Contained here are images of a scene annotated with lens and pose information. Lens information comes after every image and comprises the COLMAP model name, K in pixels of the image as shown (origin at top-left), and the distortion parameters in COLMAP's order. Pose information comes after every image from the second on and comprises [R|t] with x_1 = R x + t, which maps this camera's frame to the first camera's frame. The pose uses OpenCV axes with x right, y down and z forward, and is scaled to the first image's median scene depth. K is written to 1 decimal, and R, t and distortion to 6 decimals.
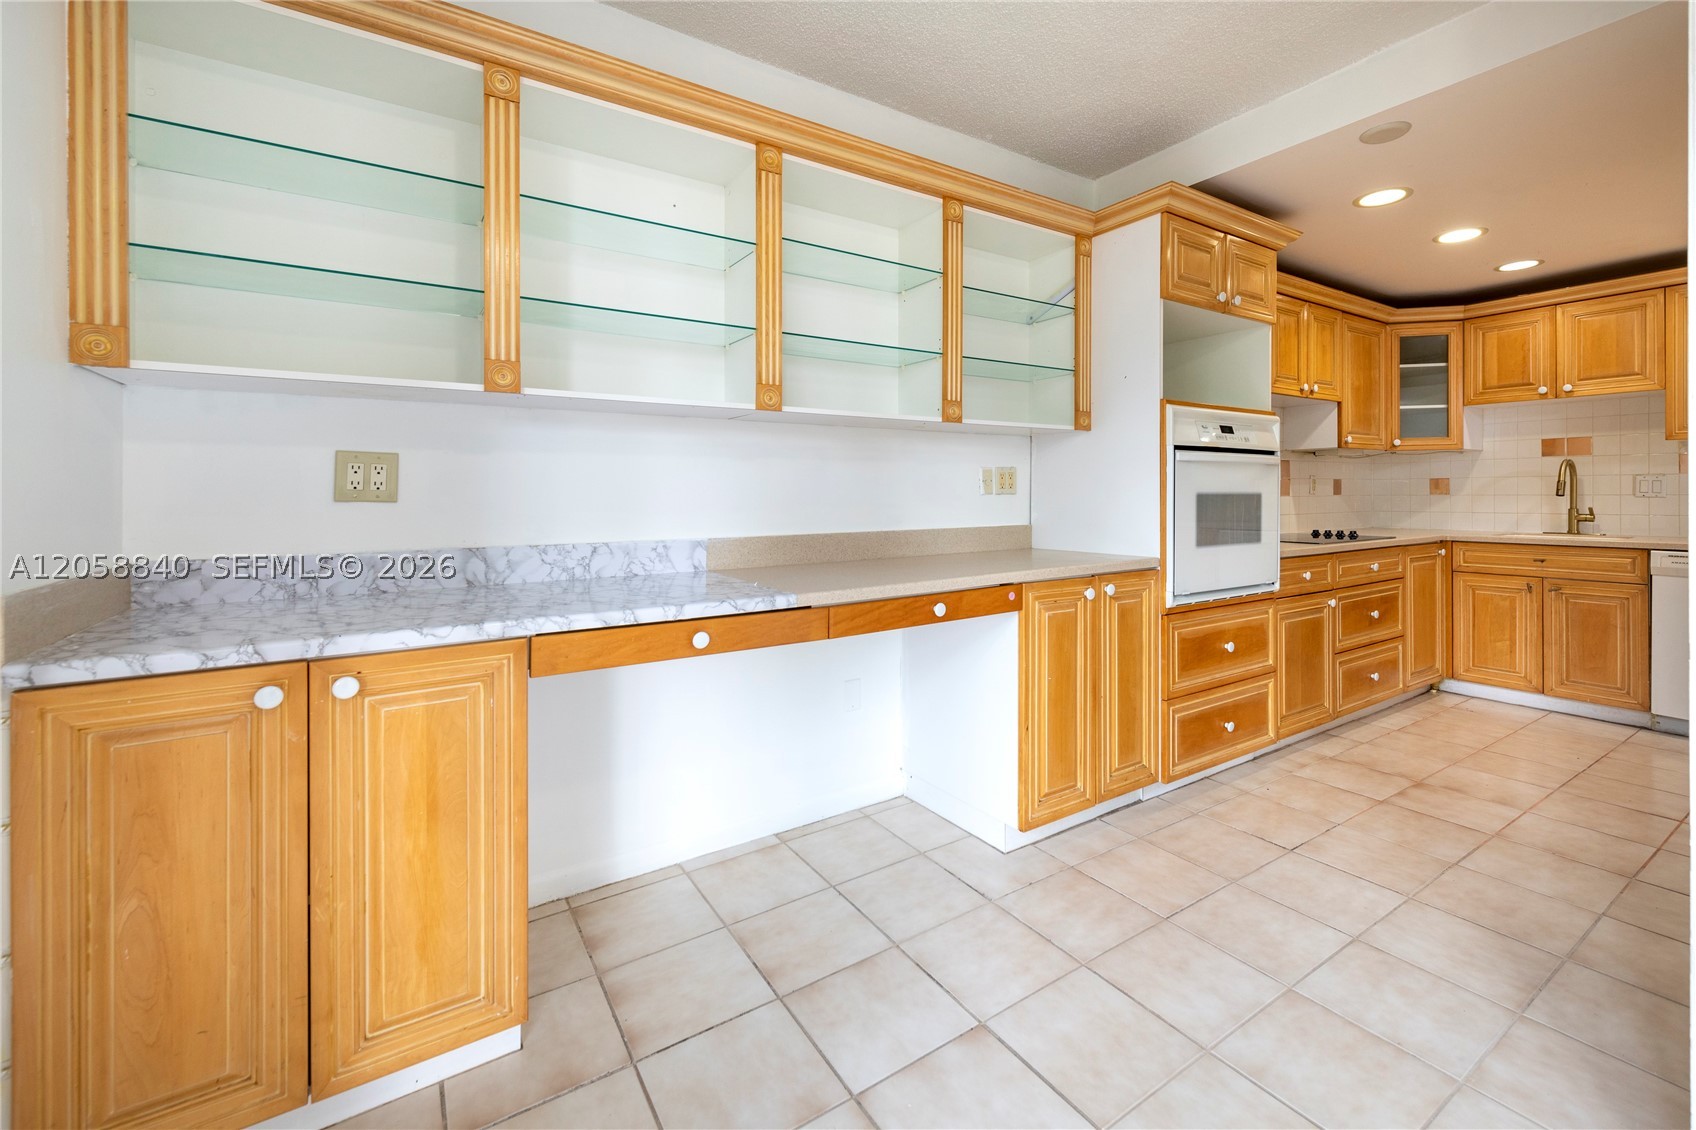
lens RADIAL K [[730.1, 0, 883.6], [0, 730.1, 499.4], [0, 0, 1]] dist [0.011346, -0.003440]
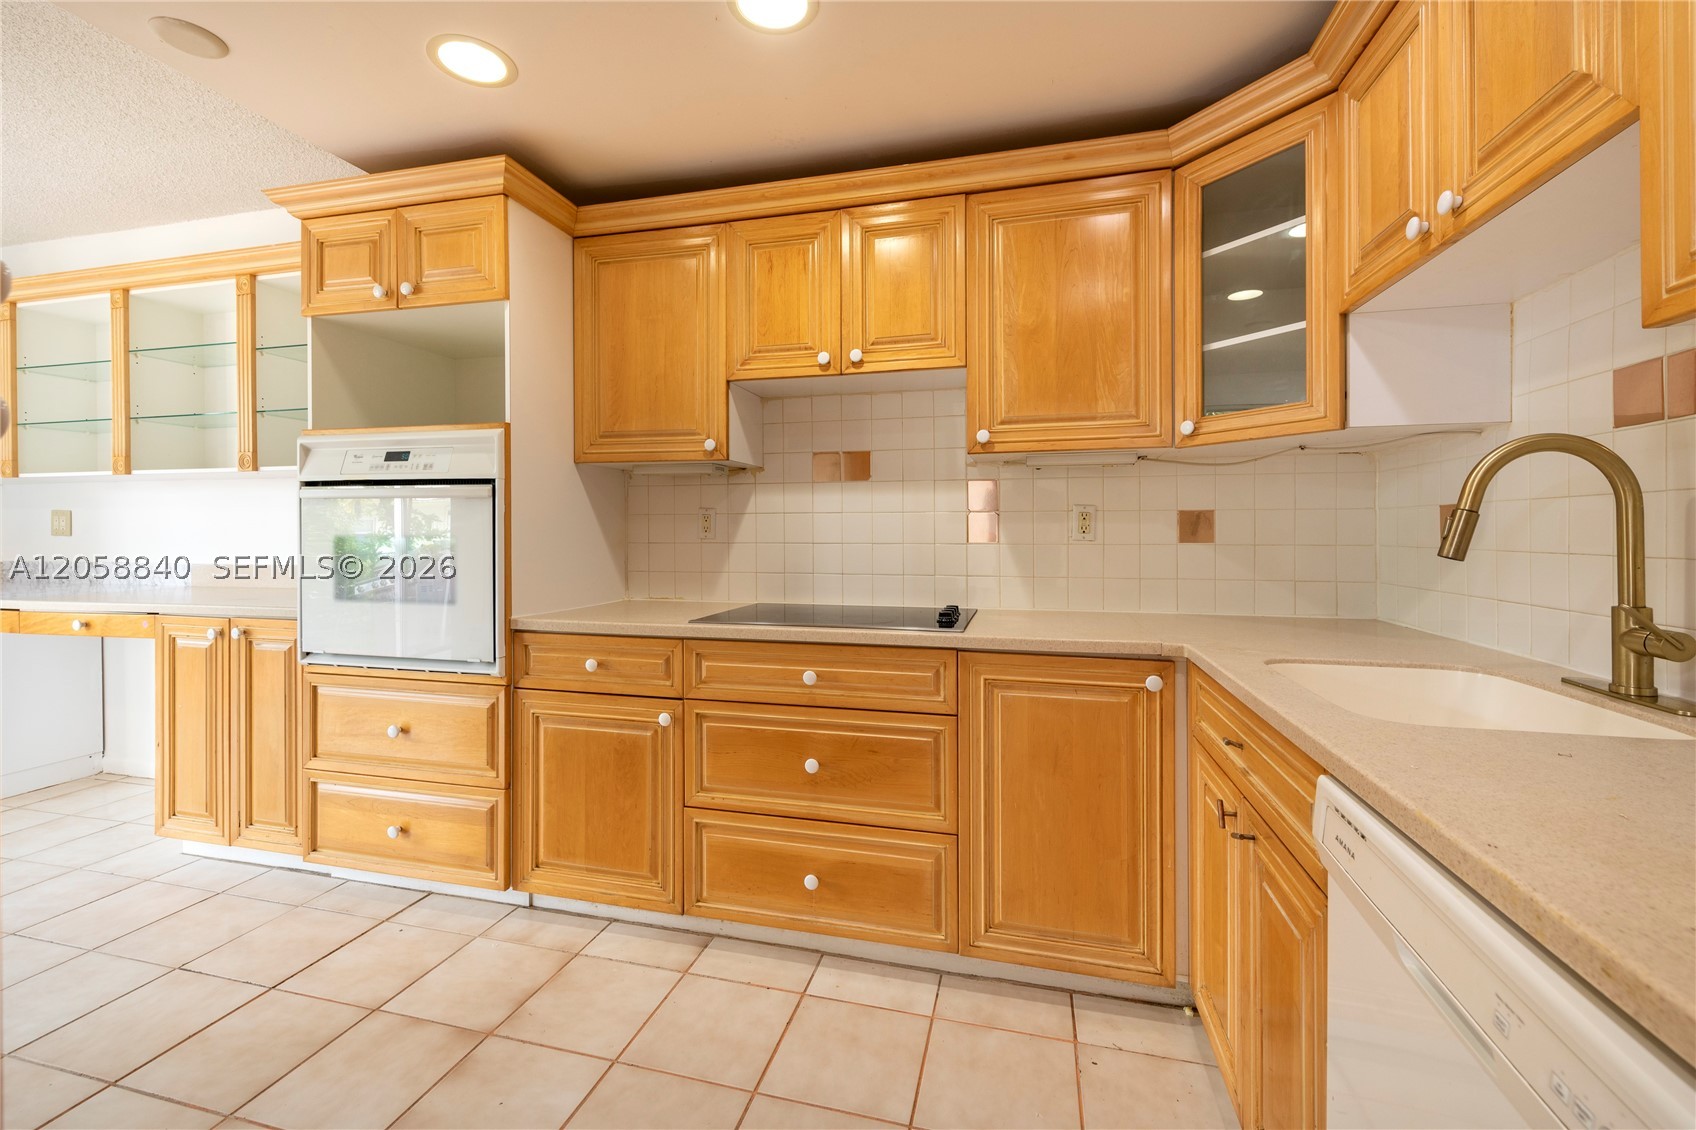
lens RADIAL K [[699.4, 0, 841.0], [0, 699.4, 538.0], [0, 0, 1]] dist [0.008337, -0.002684]
pose [[0.659476, 0.012563, -0.751620, 1.454785], [-0.009827, 0.999919, 0.008091, -0.018902], [0.751661, 0.002050, 0.659546, 0.921150]]
